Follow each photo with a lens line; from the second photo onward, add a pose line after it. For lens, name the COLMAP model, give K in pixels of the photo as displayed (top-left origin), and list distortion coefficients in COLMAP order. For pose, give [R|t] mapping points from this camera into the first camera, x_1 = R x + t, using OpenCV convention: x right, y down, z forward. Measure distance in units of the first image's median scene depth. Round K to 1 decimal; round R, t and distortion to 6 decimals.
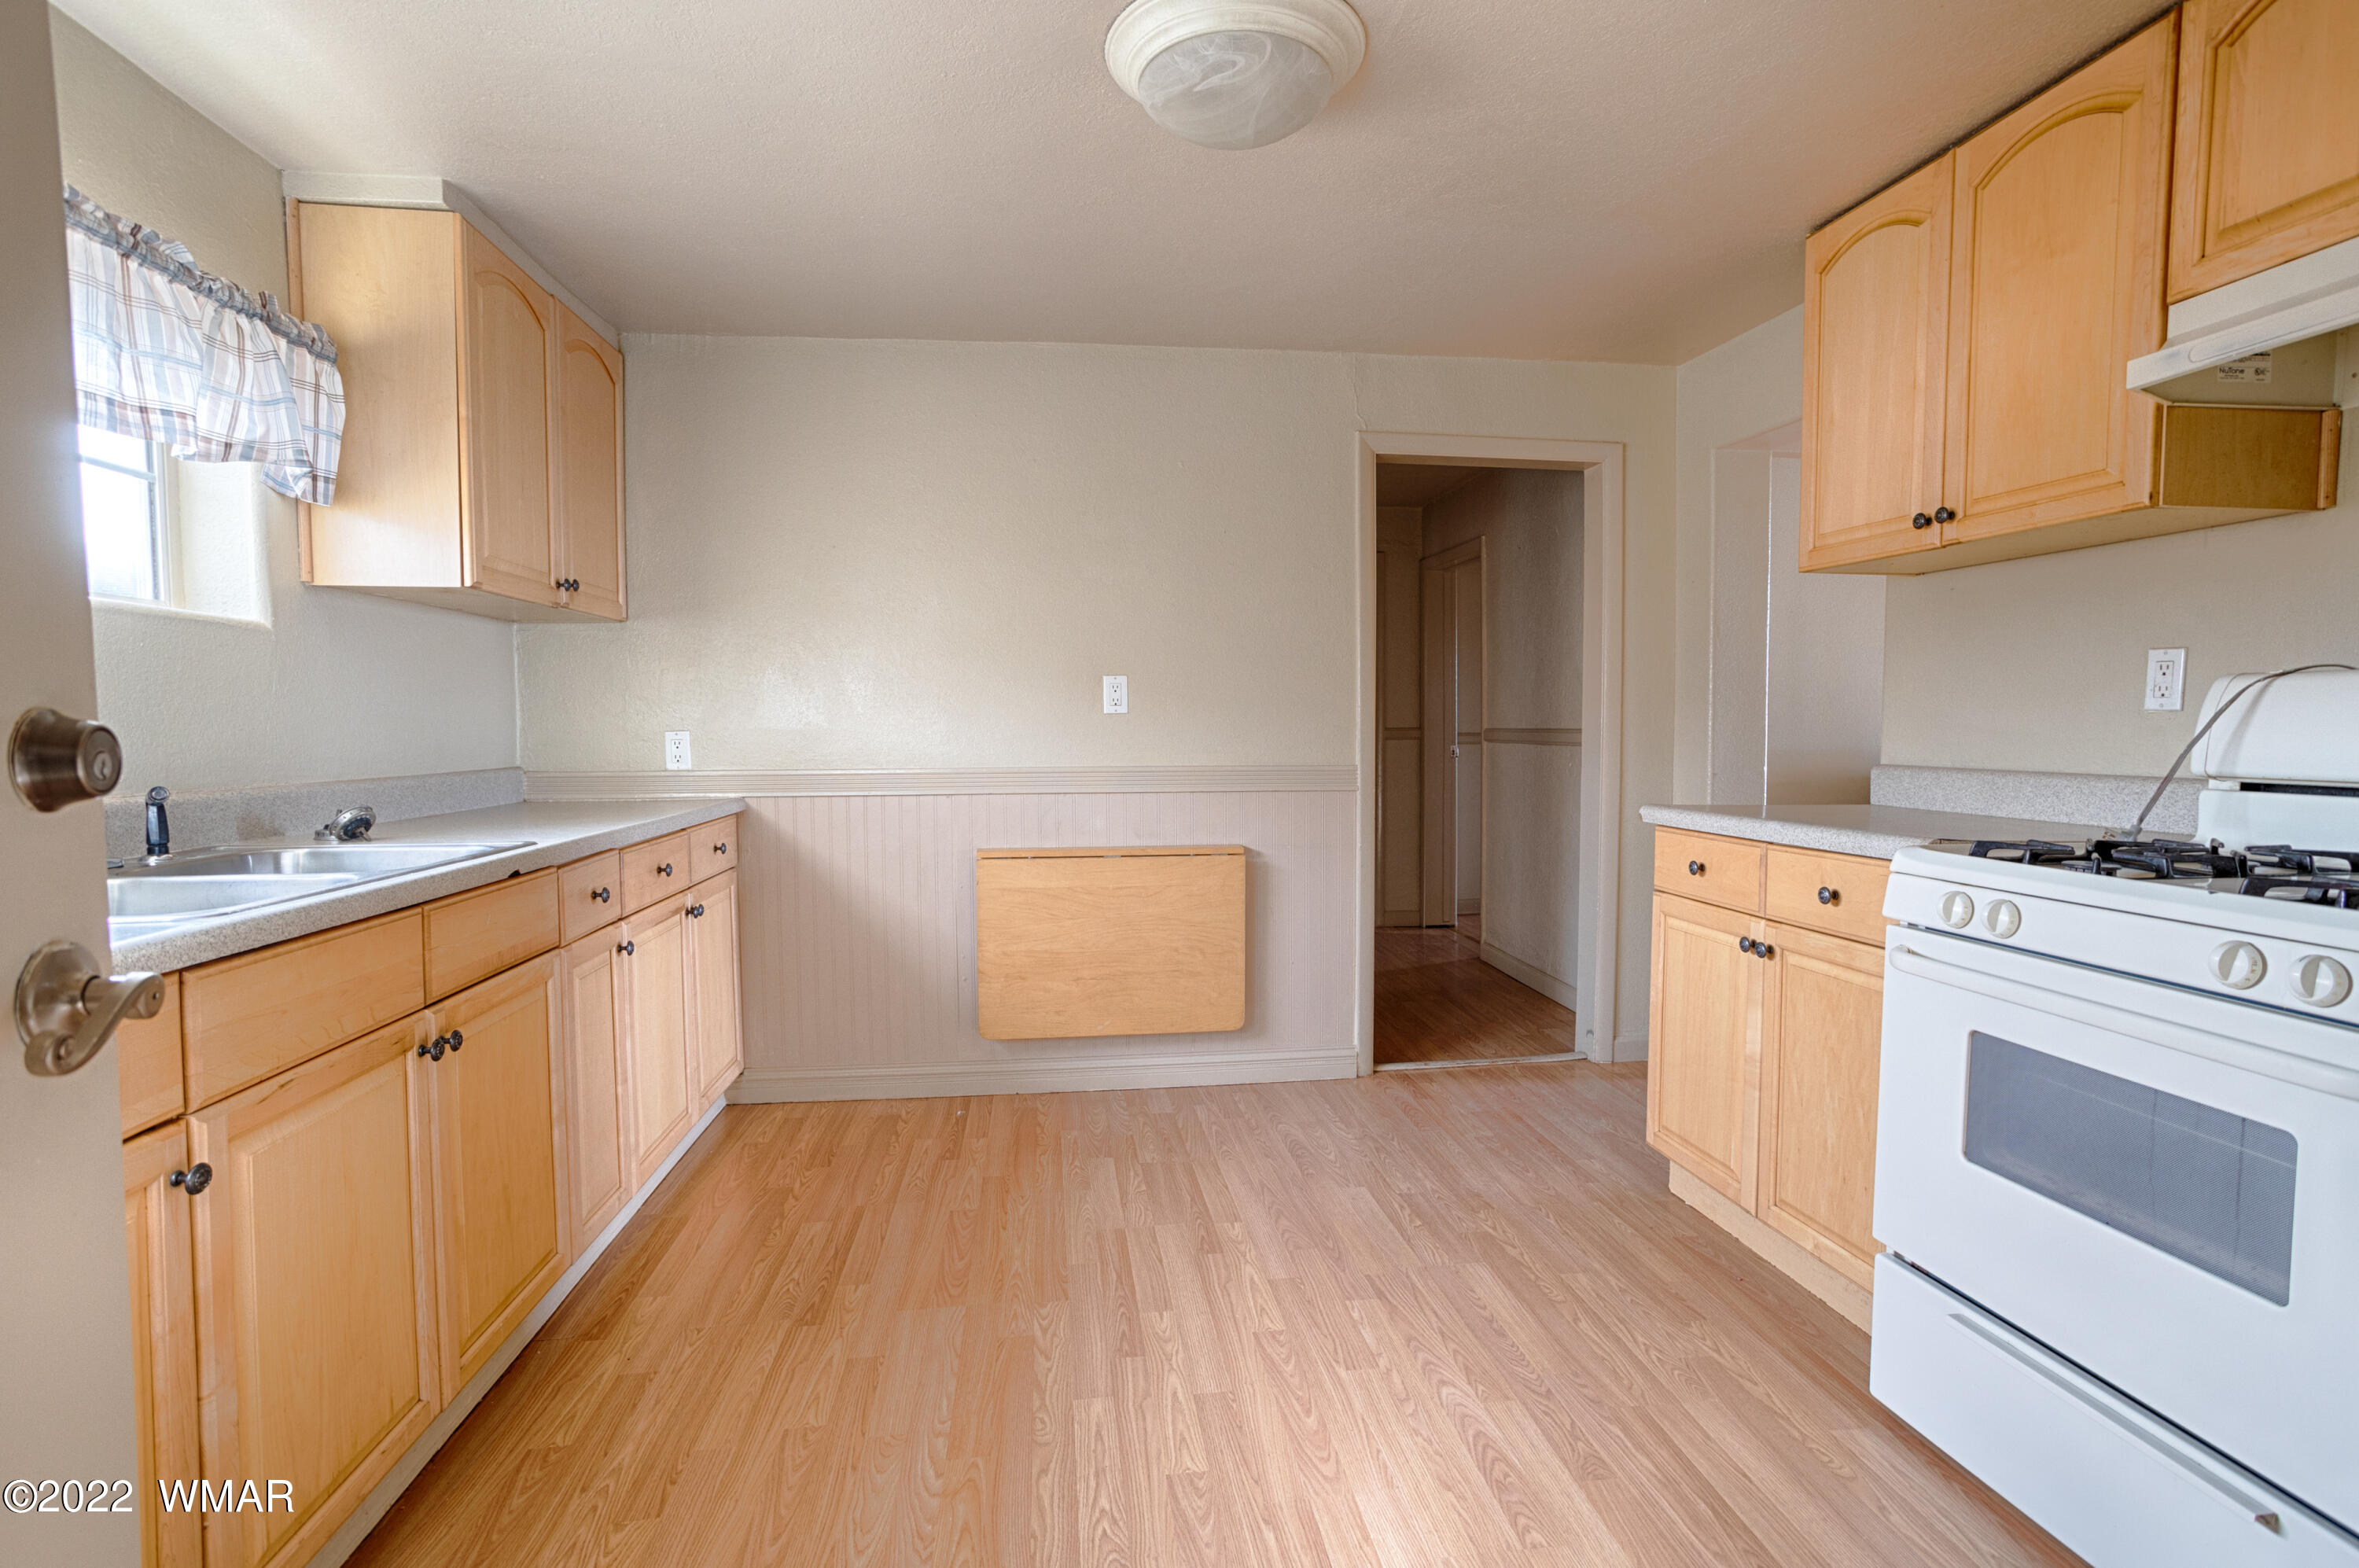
lens RADIAL K [[1130.2, 0, 1188.2], [0, 1130.2, 765.9], [0, 0, 1]] dist [-0.038650, 0.023162]
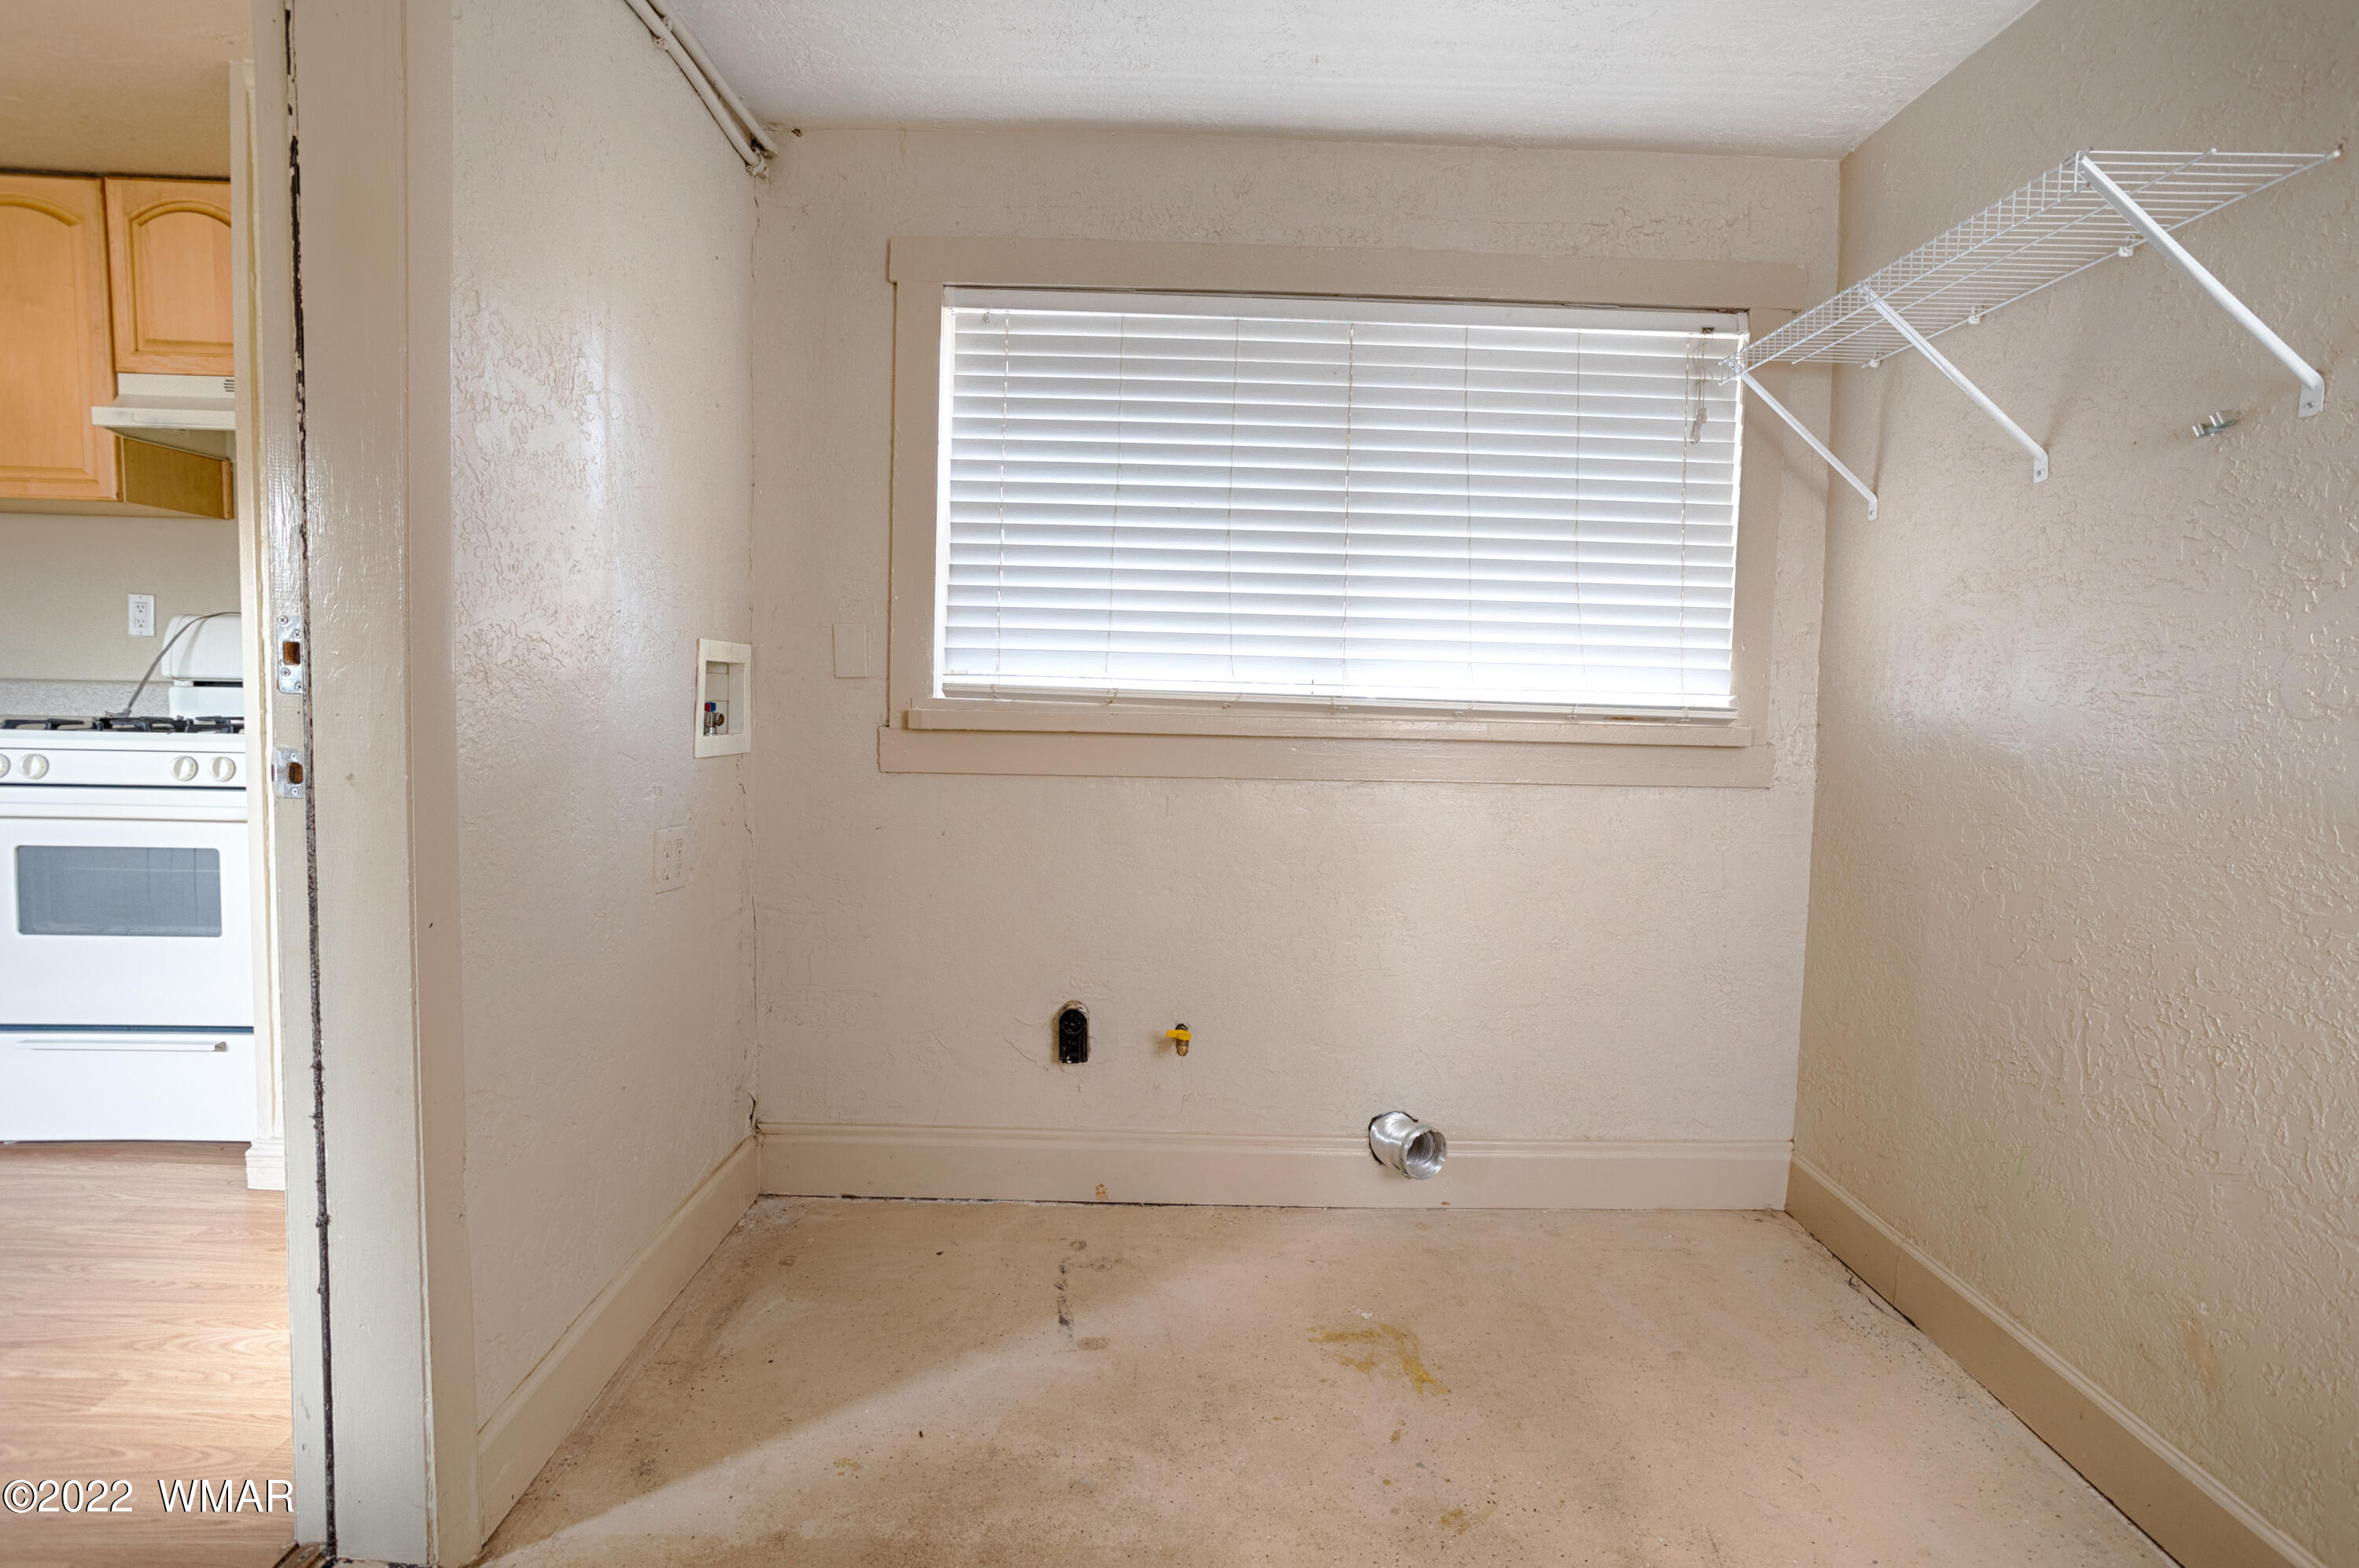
lens RADIAL K [[1130.2, 0, 1188.2], [0, 1130.2, 765.9], [0, 0, 1]] dist [-0.038650, 0.023162]
pose [[0.115051, -0.075631, 0.990476, -0.521652], [0.019829, 0.997074, 0.073831, 0.048155], [-0.993162, 0.011146, 0.116214, -0.651767]]
